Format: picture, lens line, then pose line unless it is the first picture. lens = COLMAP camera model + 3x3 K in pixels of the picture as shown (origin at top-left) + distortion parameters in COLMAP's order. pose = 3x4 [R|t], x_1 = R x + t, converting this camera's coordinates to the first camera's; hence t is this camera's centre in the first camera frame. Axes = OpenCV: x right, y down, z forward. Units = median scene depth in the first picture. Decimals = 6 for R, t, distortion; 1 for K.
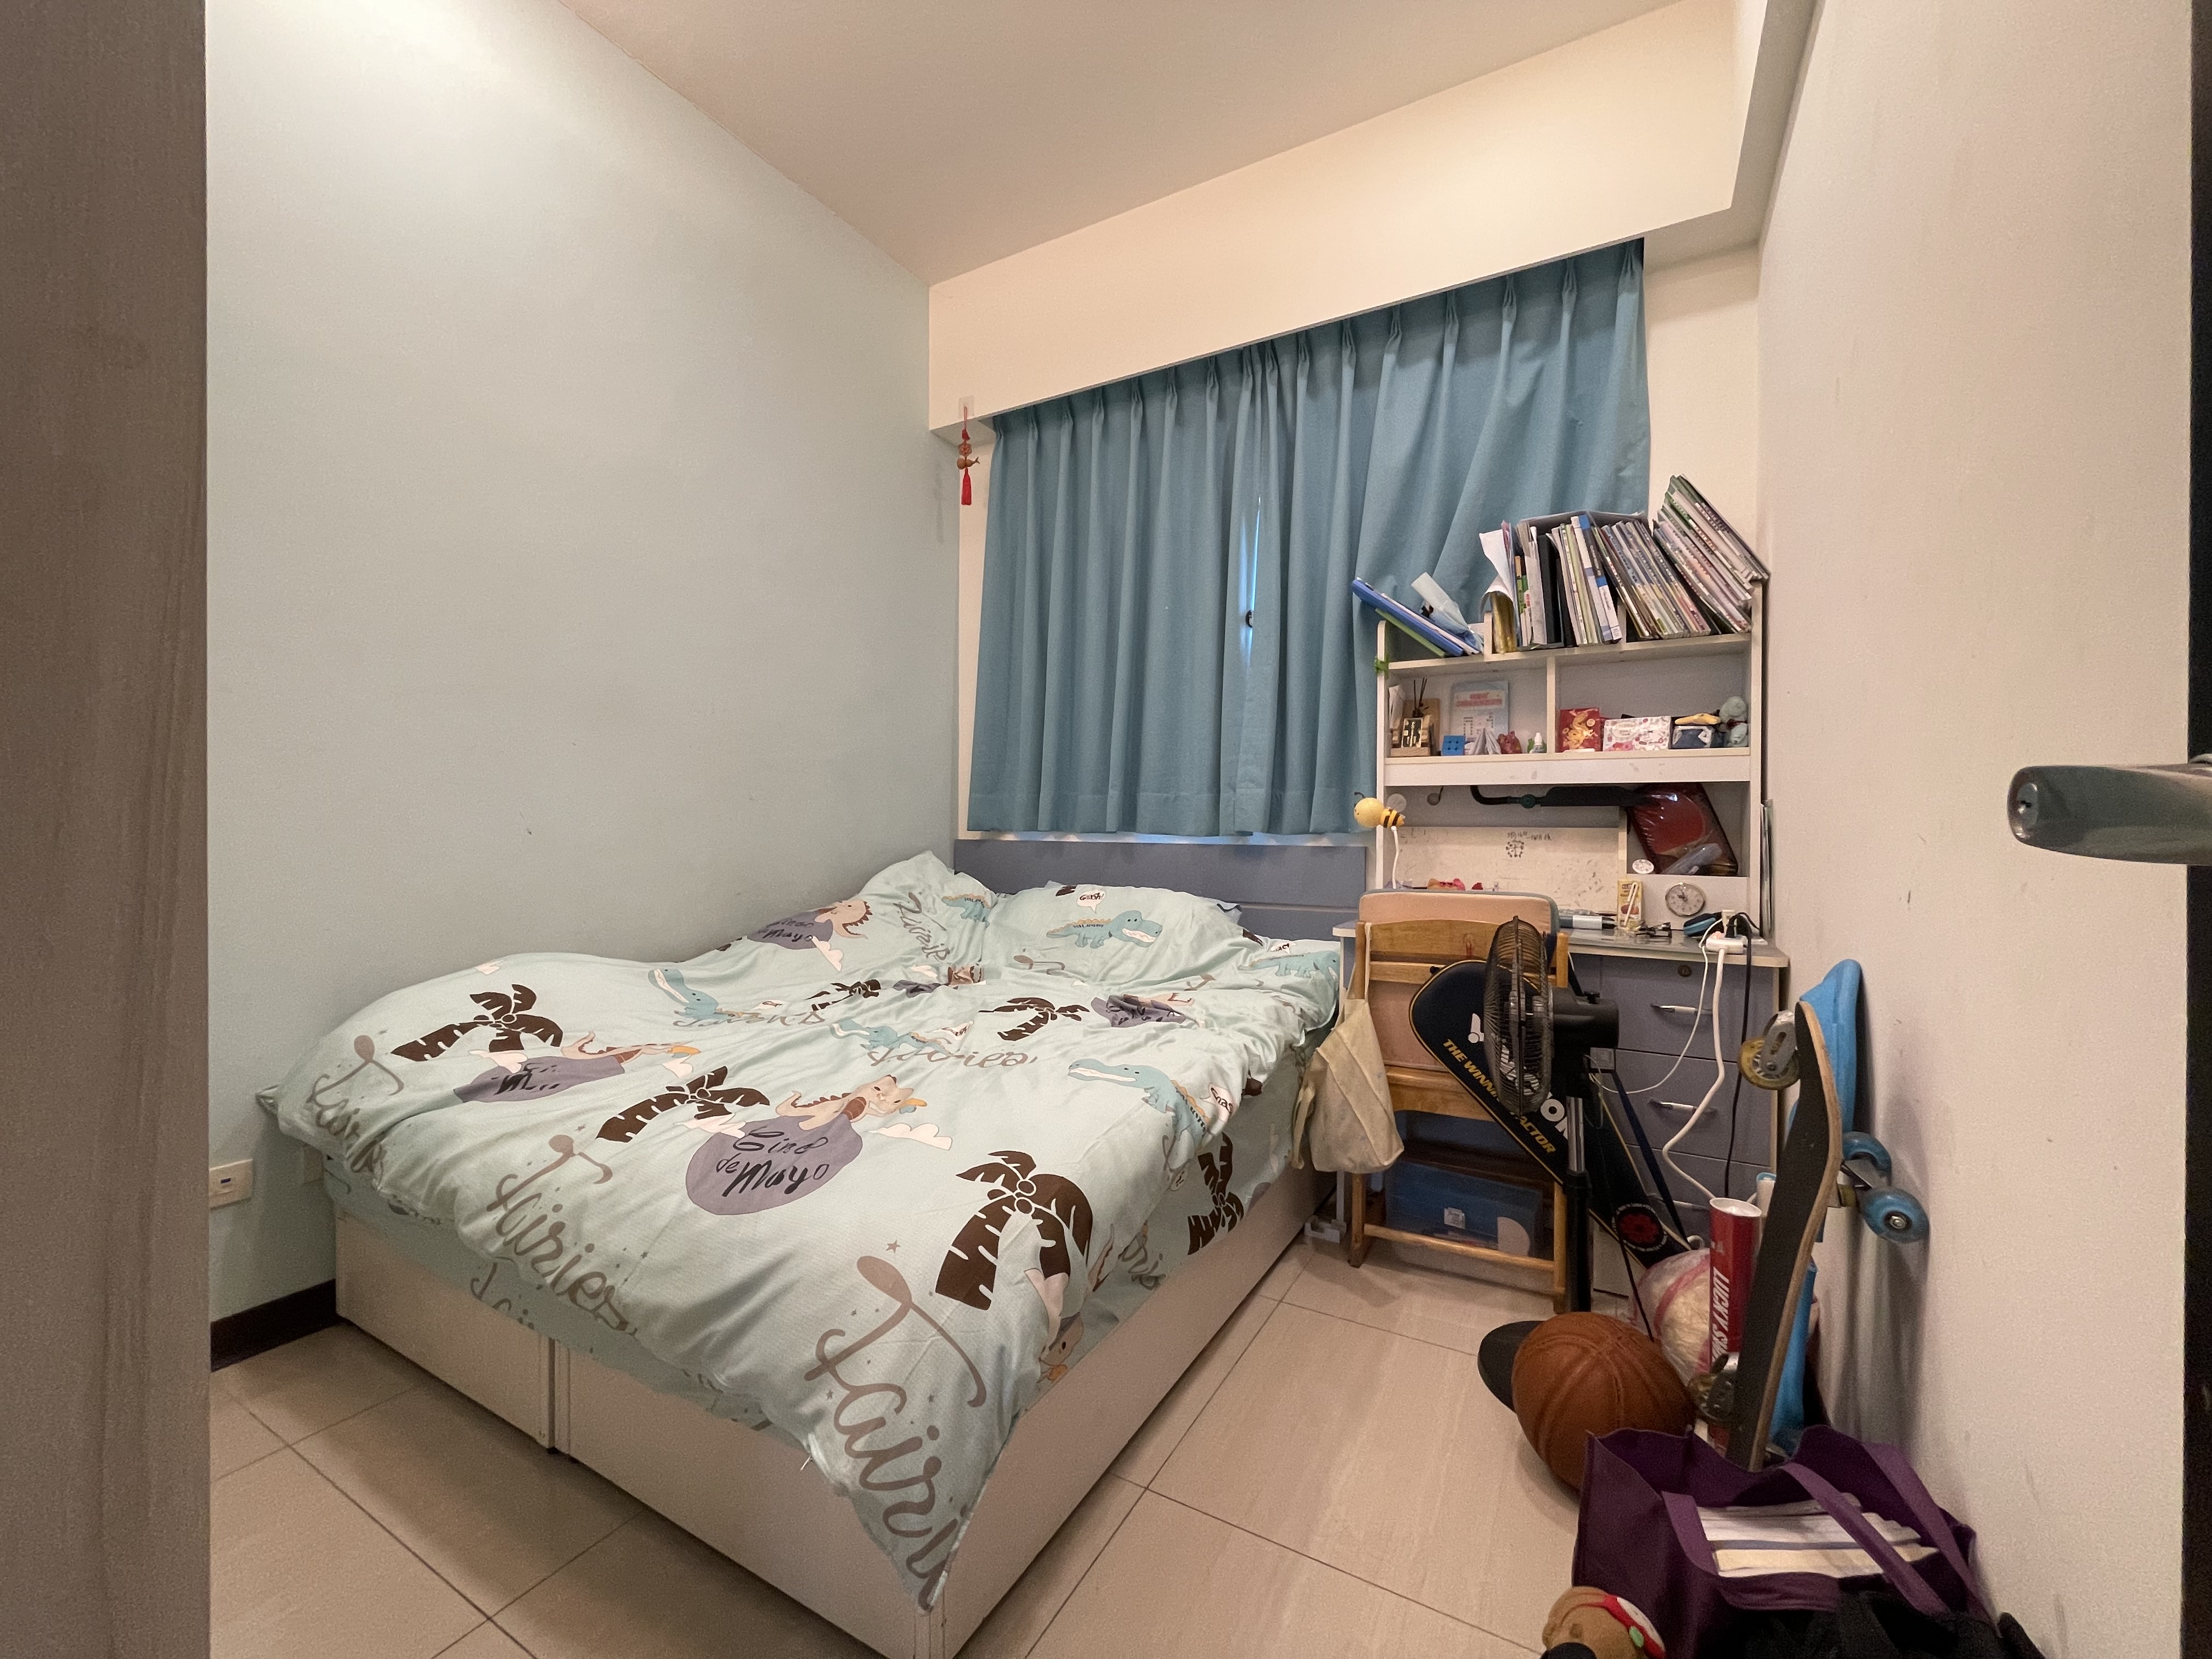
lens RADIAL K [[895.1, 0, 1106.2], [0, 895.1, 826.2], [0, 0, 1]] dist [-0.002116, -0.000178]
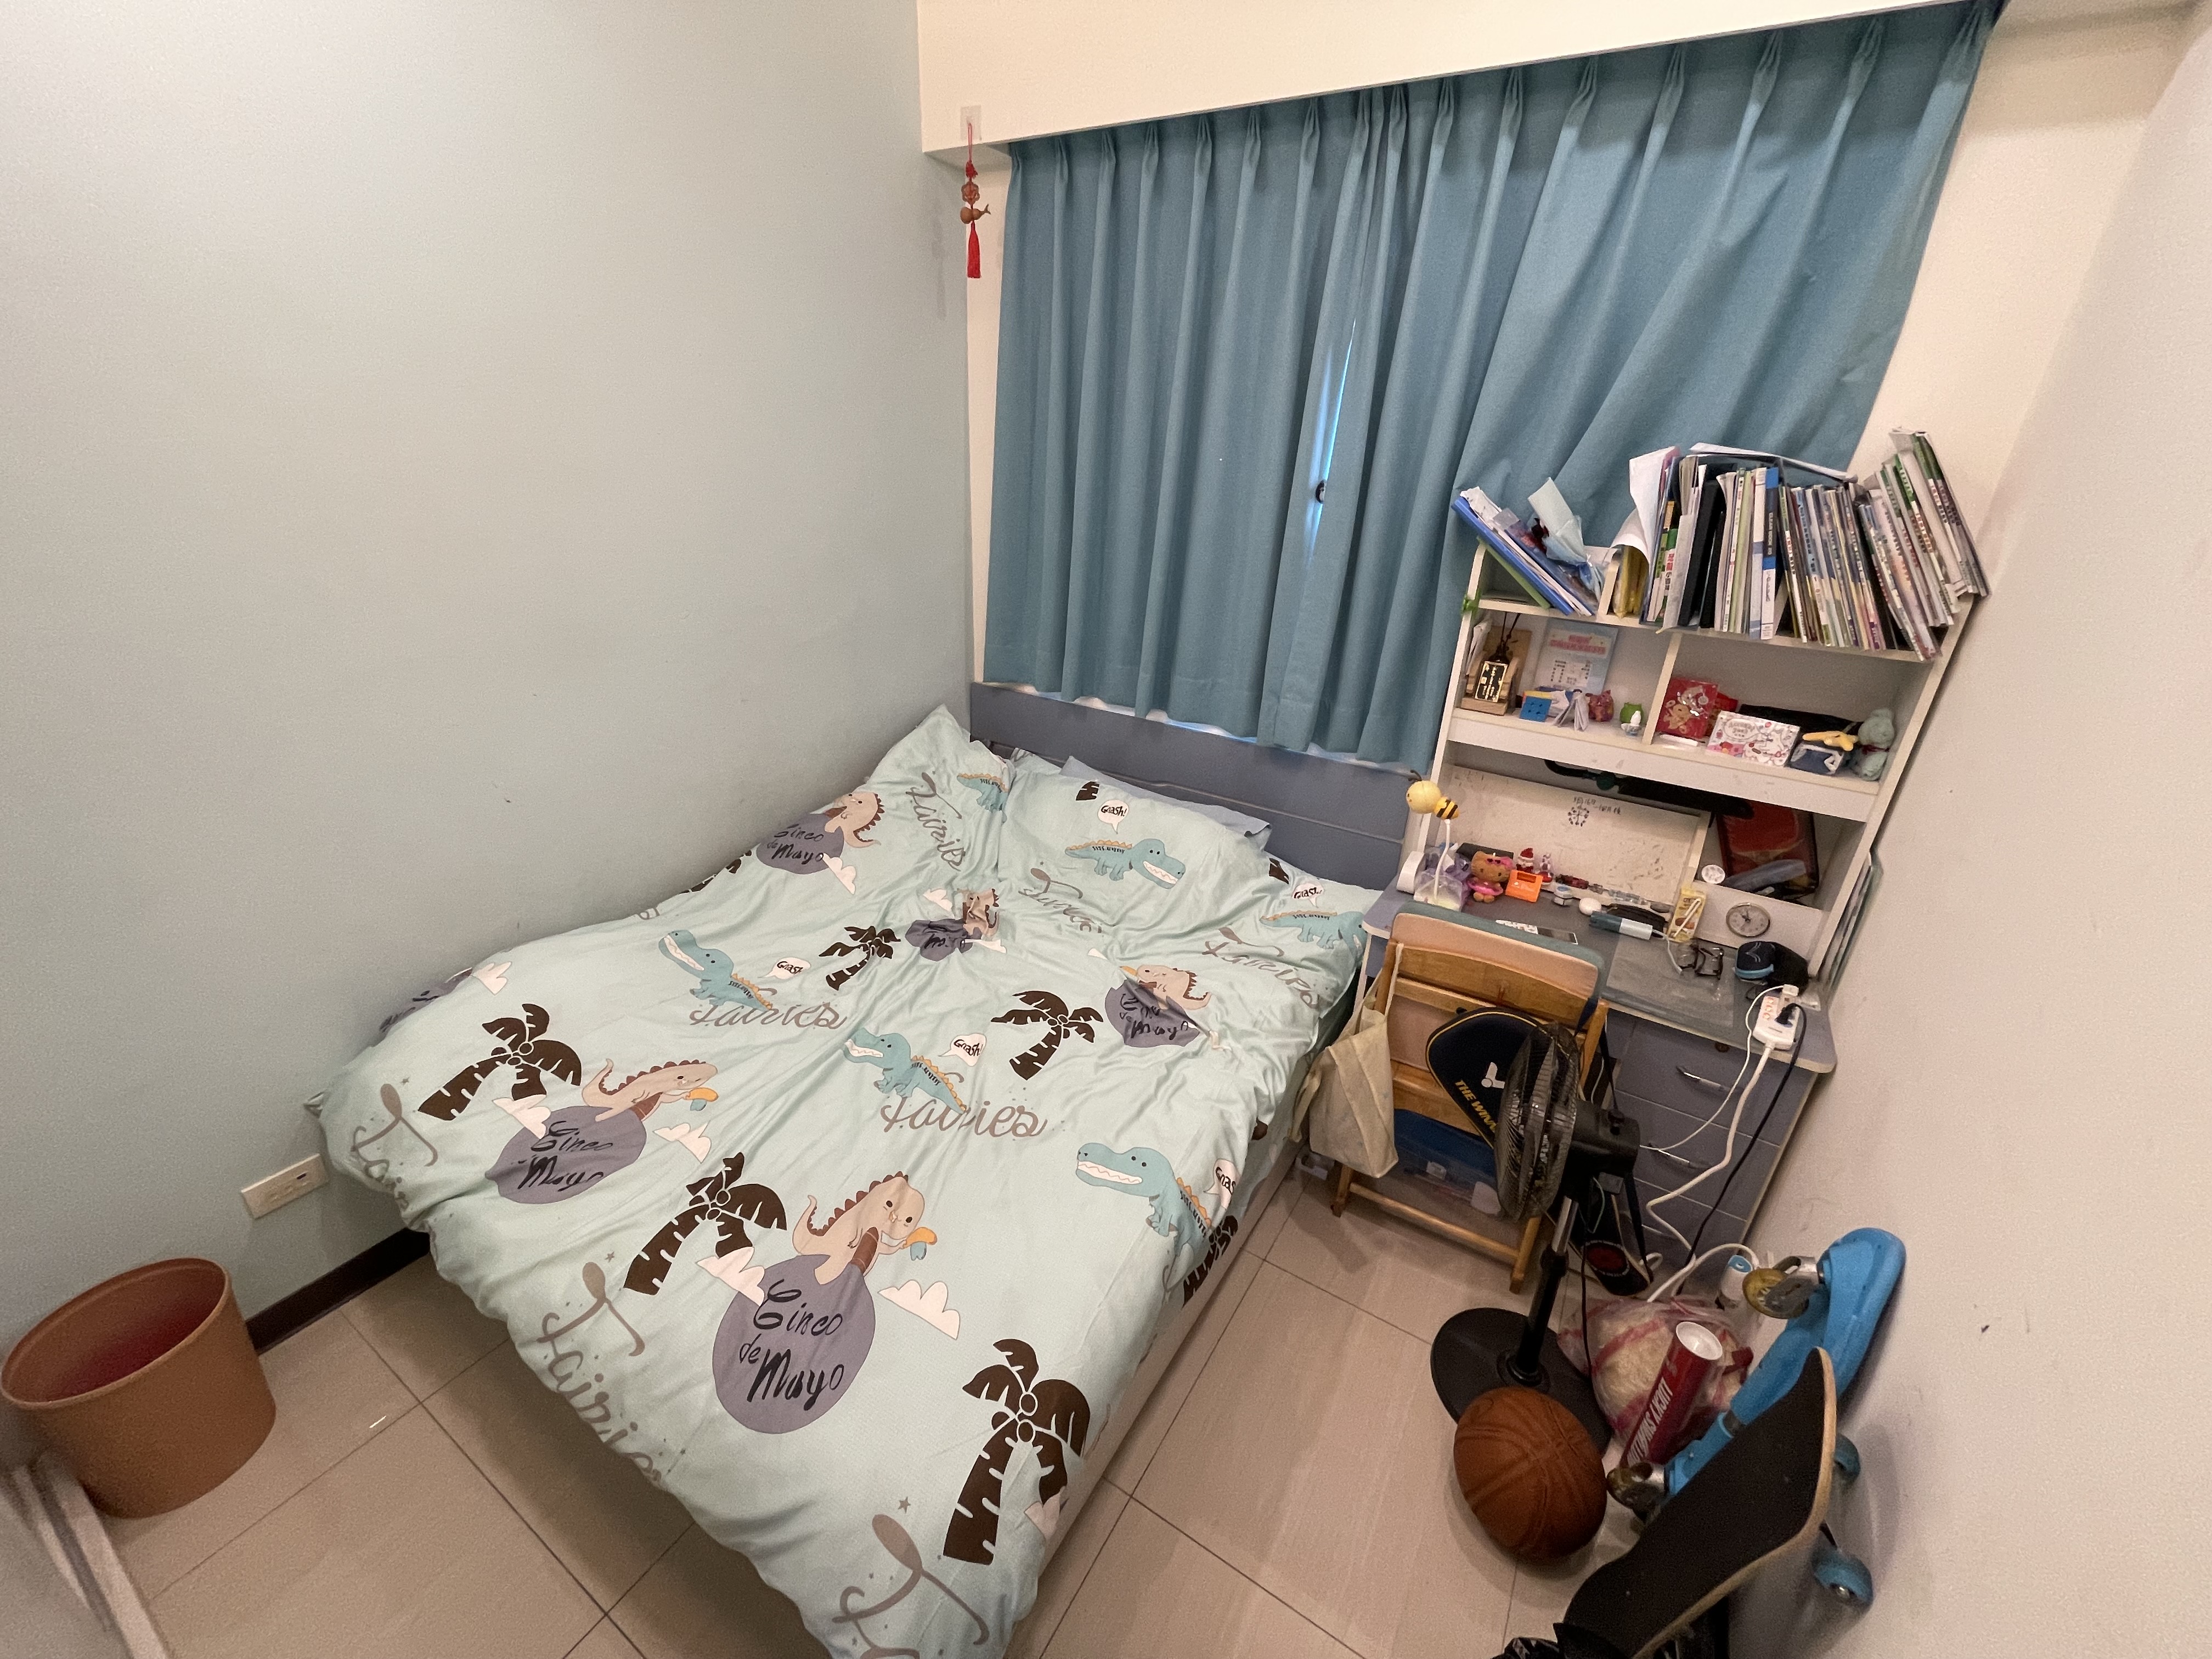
lens RADIAL K [[895.1, 0, 1106.2], [0, 895.1, 826.2], [0, 0, 1]] dist [-0.002116, -0.000178]
pose [[0.998597, 0.048417, -0.021446, -0.003935], [-0.035982, 0.917536, 0.396022, -0.358238], [0.038851, -0.394695, 0.917991, 0.162347]]
